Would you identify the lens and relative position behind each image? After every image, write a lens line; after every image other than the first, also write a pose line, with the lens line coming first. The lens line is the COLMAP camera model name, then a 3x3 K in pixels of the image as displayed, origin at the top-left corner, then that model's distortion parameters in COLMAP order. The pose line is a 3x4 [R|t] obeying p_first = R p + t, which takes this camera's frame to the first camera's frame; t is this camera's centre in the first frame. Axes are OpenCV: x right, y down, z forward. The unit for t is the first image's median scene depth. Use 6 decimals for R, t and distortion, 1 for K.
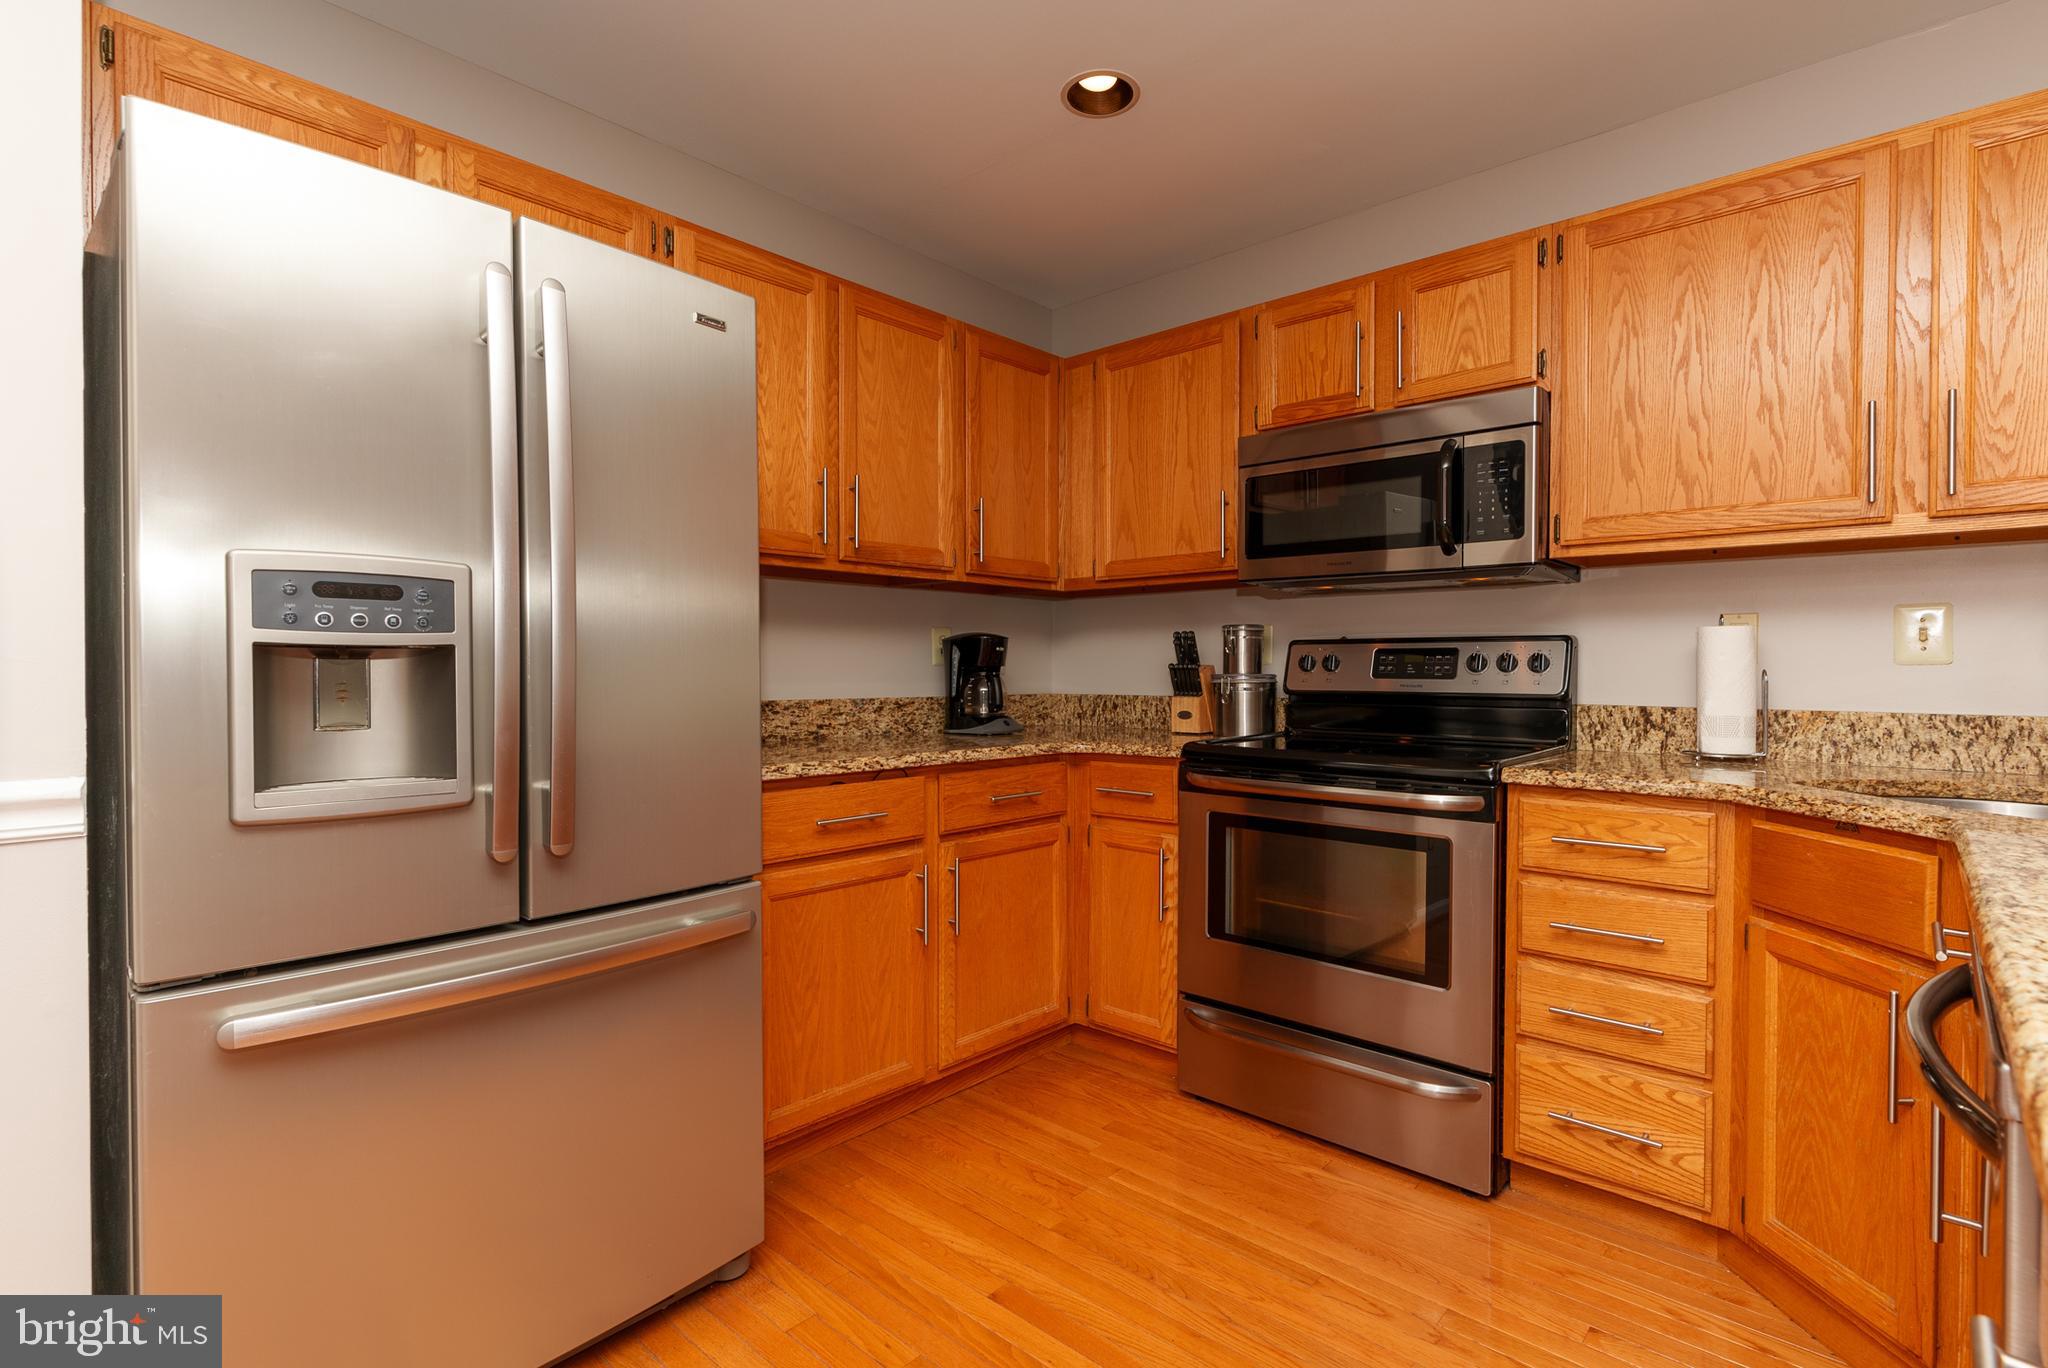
lens RADIAL K [[979.3, 0, 1027.7], [0, 979.3, 679.5], [0, 0, 1]] dist [0.002800, 0.000891]
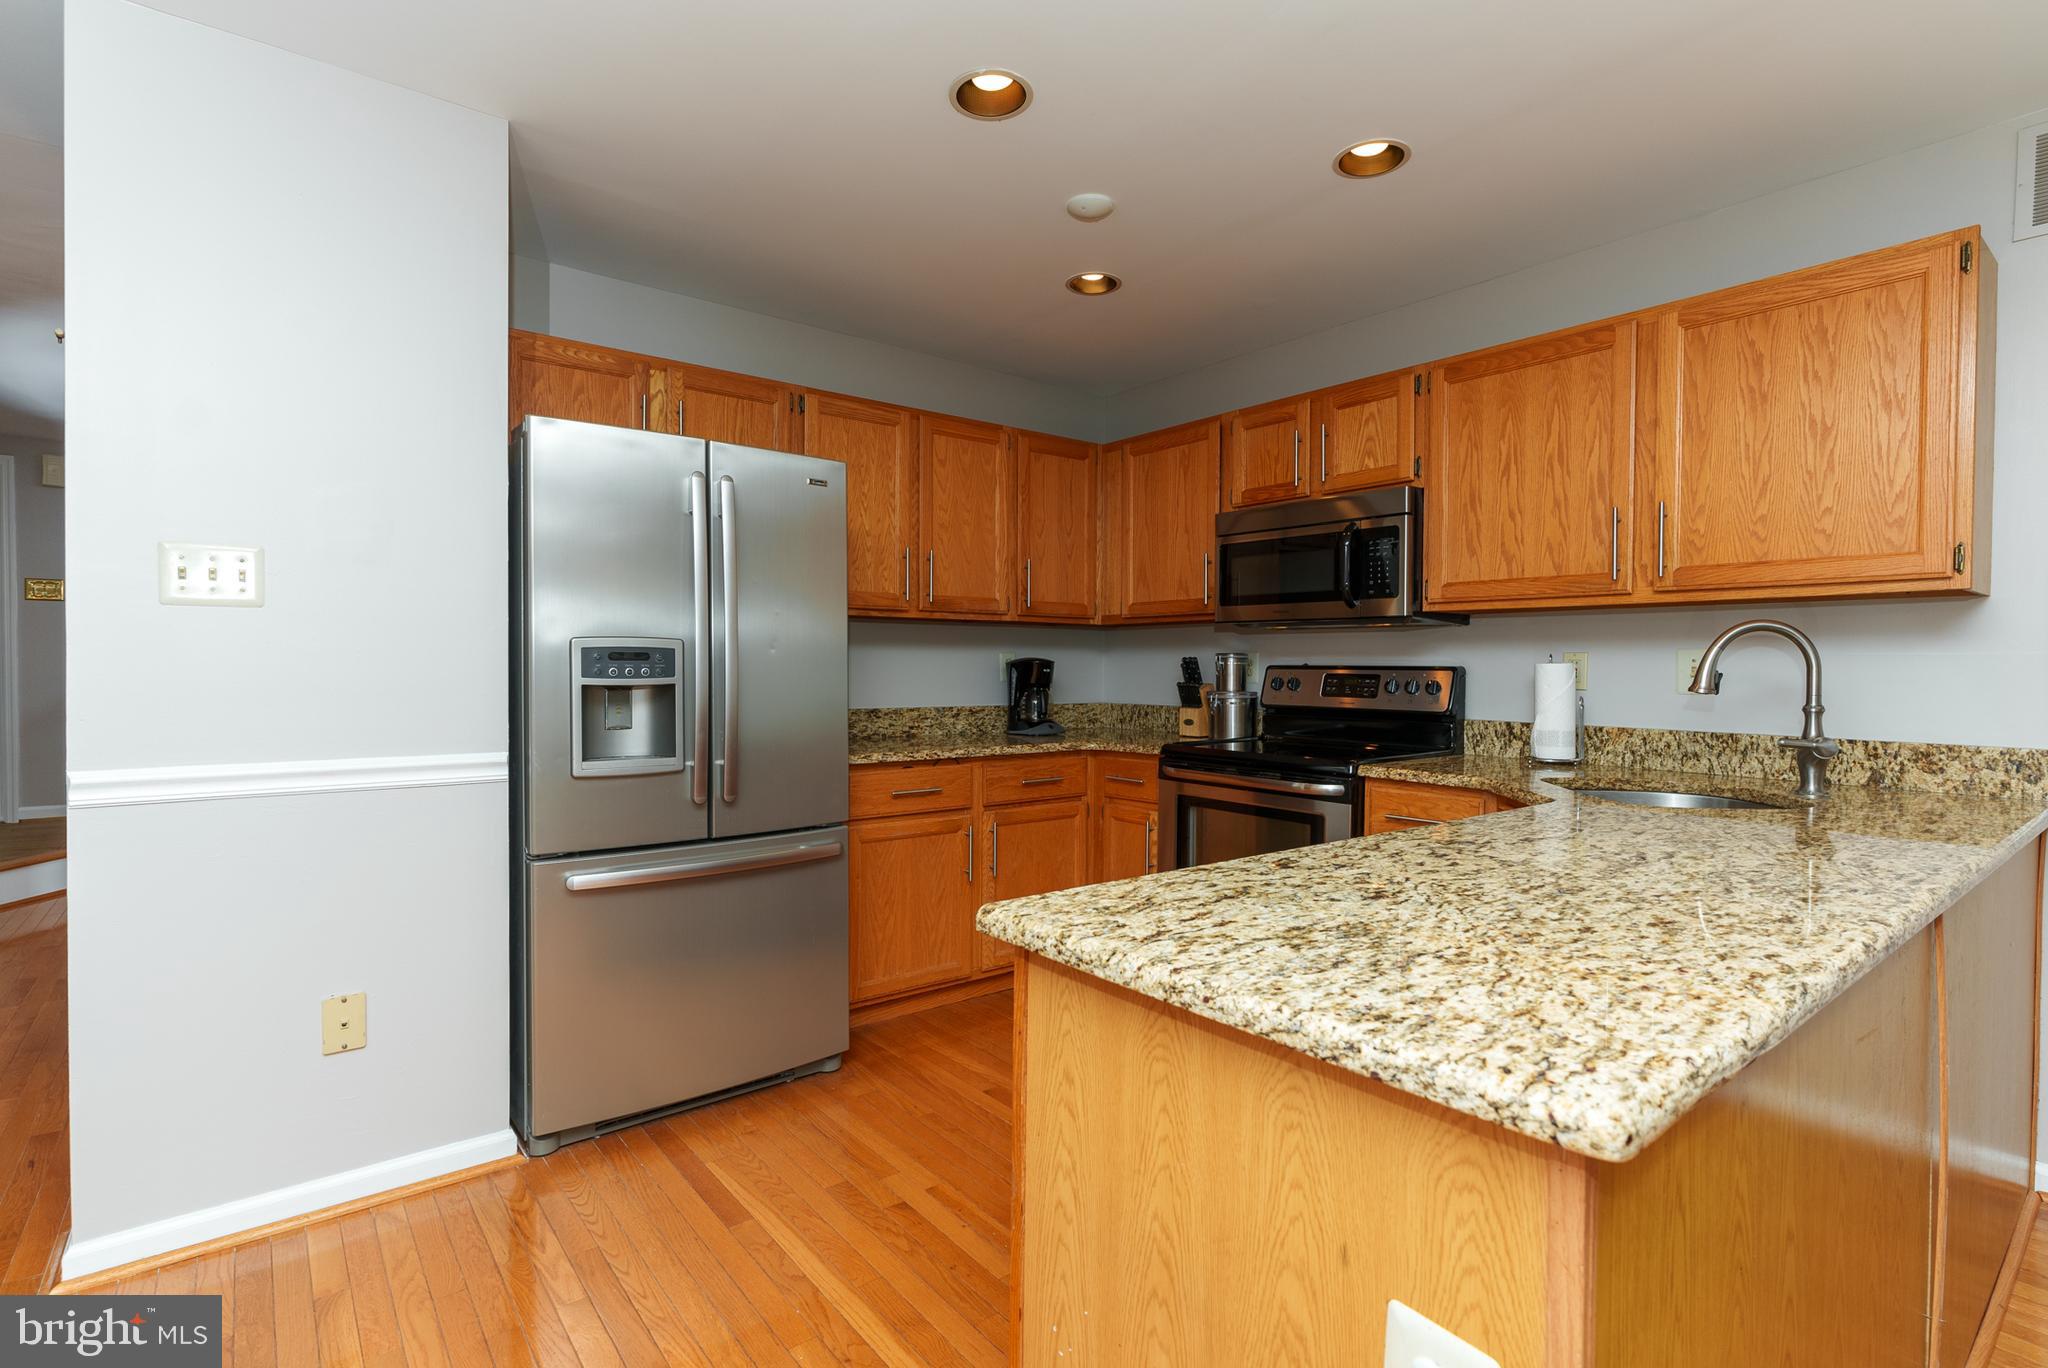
lens RADIAL K [[979.3, 0, 1023.8], [0, 979.3, 681.9], [0, 0, 1]] dist [0.002800, 0.000891]
pose [[0.986678, 0.006201, -0.162570, 0.217918], [-0.005262, 0.999967, 0.006209, -0.033349], [0.162603, -0.005271, 0.986677, -0.429672]]
